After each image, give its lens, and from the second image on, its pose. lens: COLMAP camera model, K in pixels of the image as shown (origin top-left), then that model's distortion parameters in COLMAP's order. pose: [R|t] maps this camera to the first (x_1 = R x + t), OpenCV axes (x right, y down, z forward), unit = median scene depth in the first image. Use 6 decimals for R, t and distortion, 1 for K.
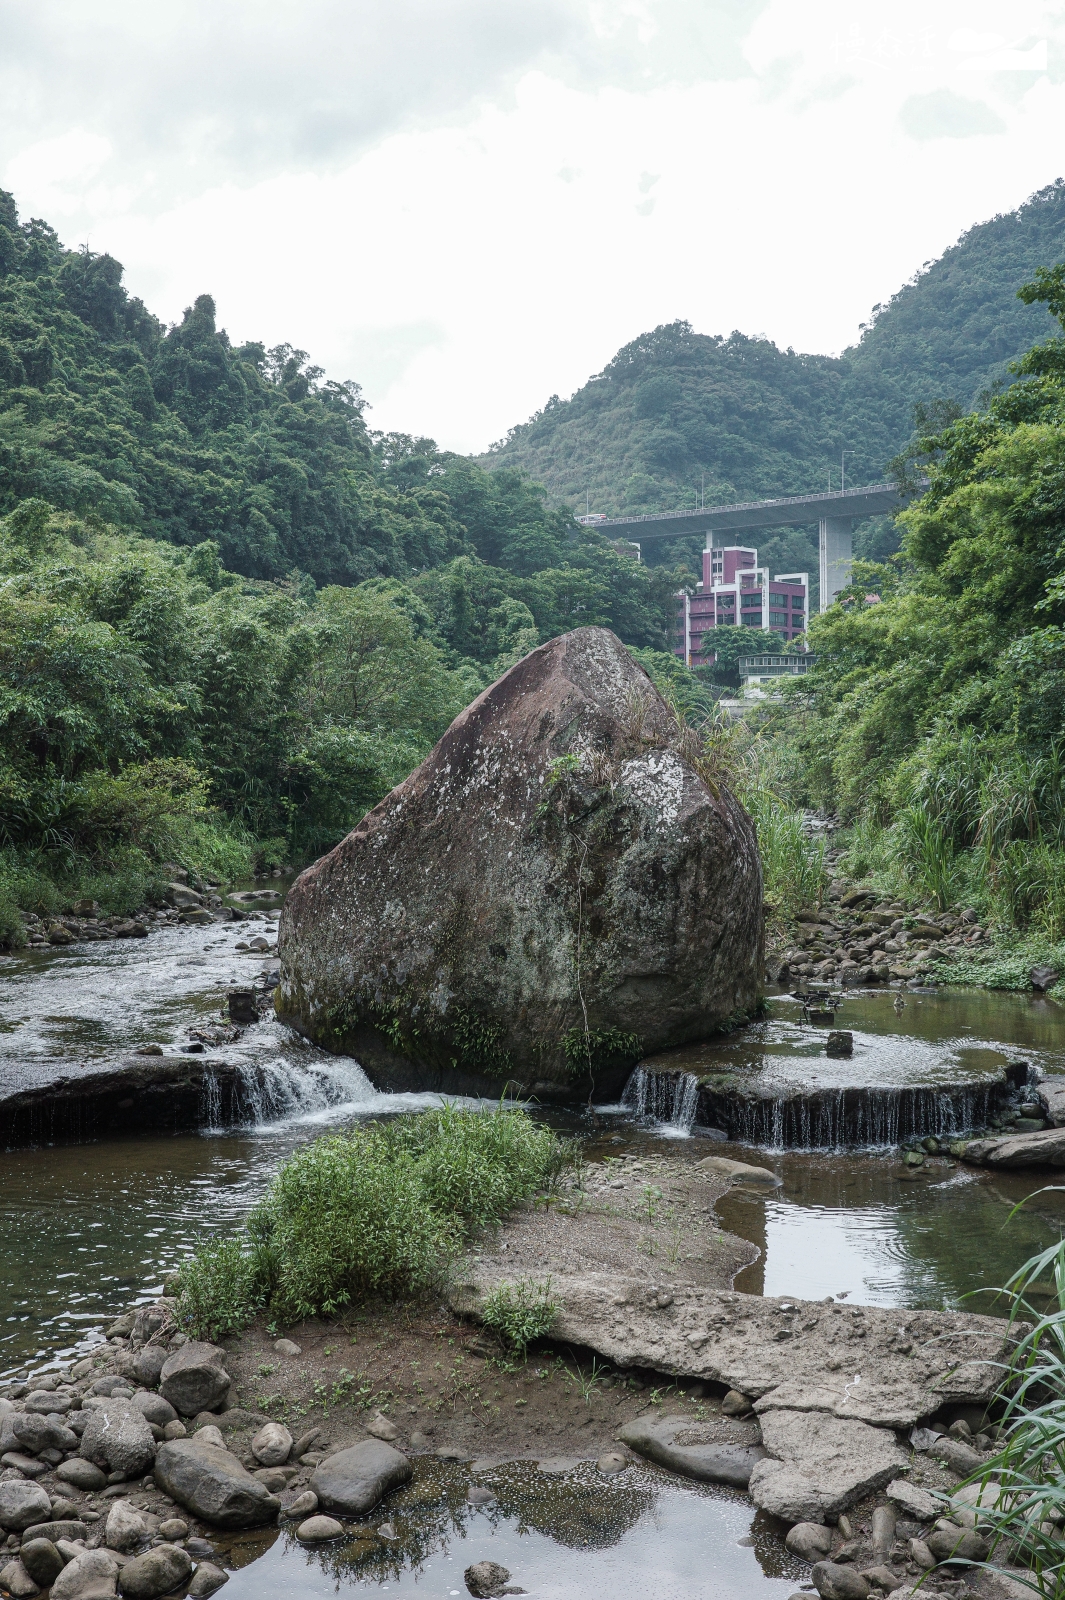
lens RADIAL K [[1898.2, 0, 528.5], [0, 1898.2, 793.7], [0, 0, 1]] dist [0.022826, 0.000000]
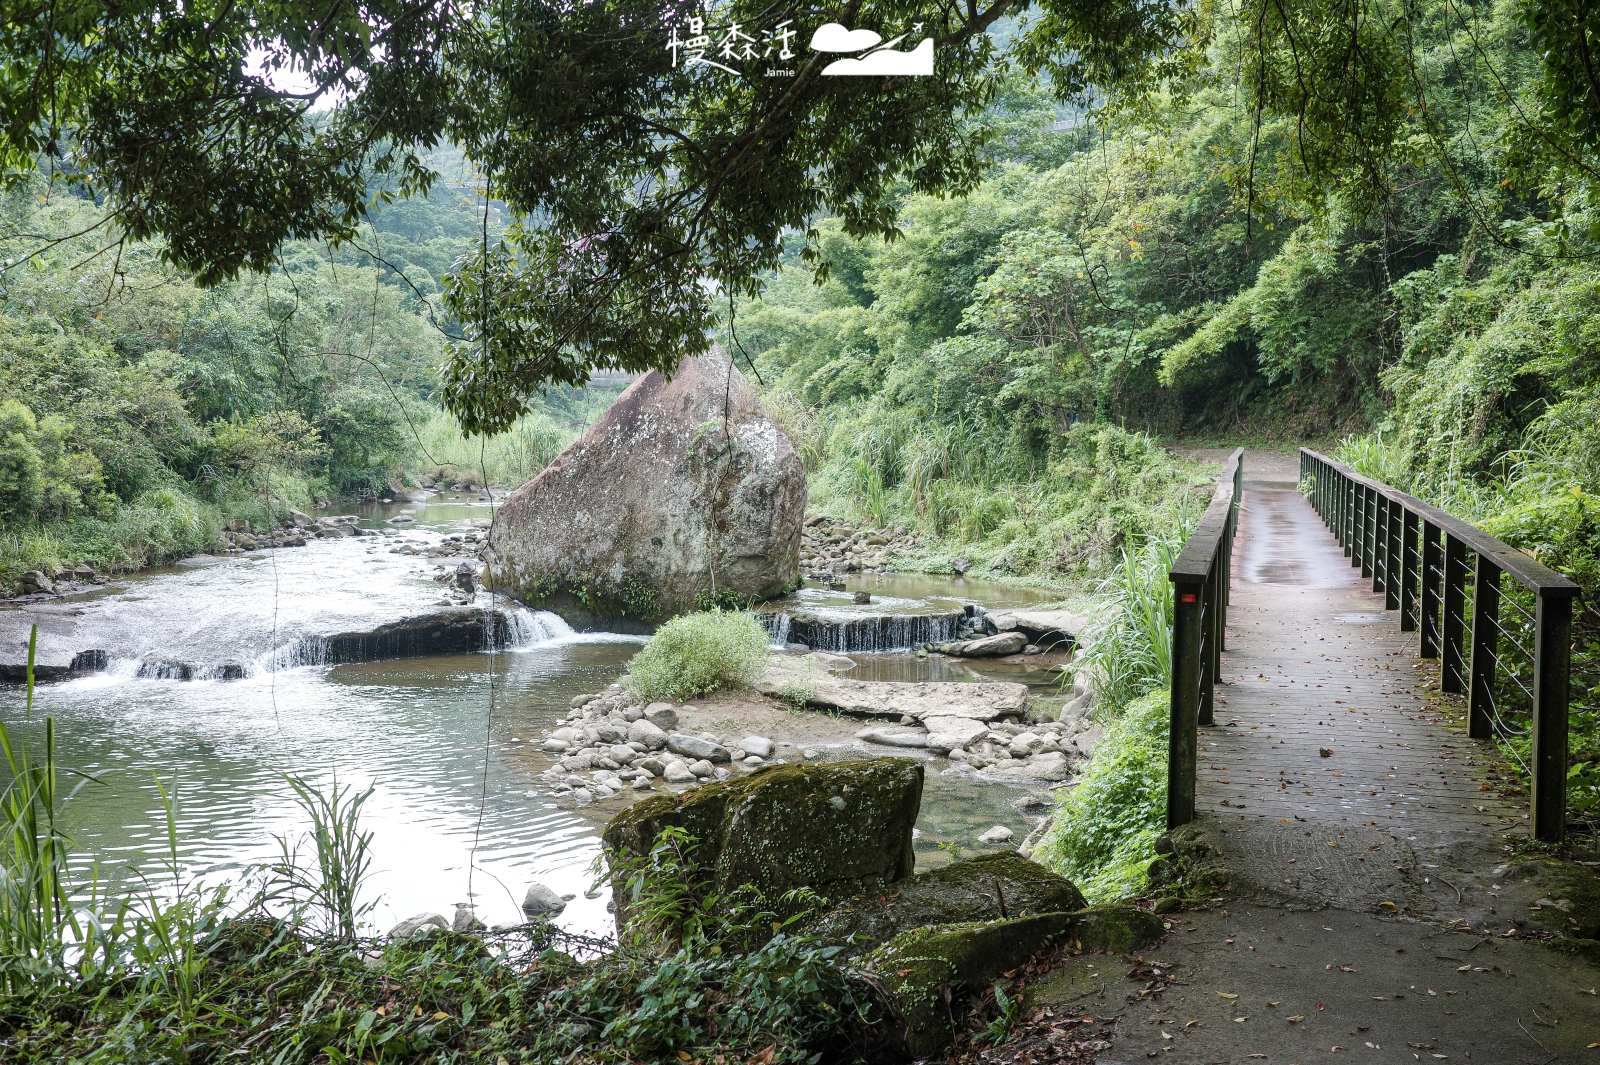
lens RADIAL K [[1898.2, 0, 801.3], [0, 1898.2, 535.9], [0, 0, 1]] dist [0.022826, 0.000000]
pose [[0.968995, 0.003239, 0.247058, -0.295784], [-0.014895, 0.998861, 0.045324, 0.003426], [-0.246630, -0.047599, 0.967940, -0.584648]]
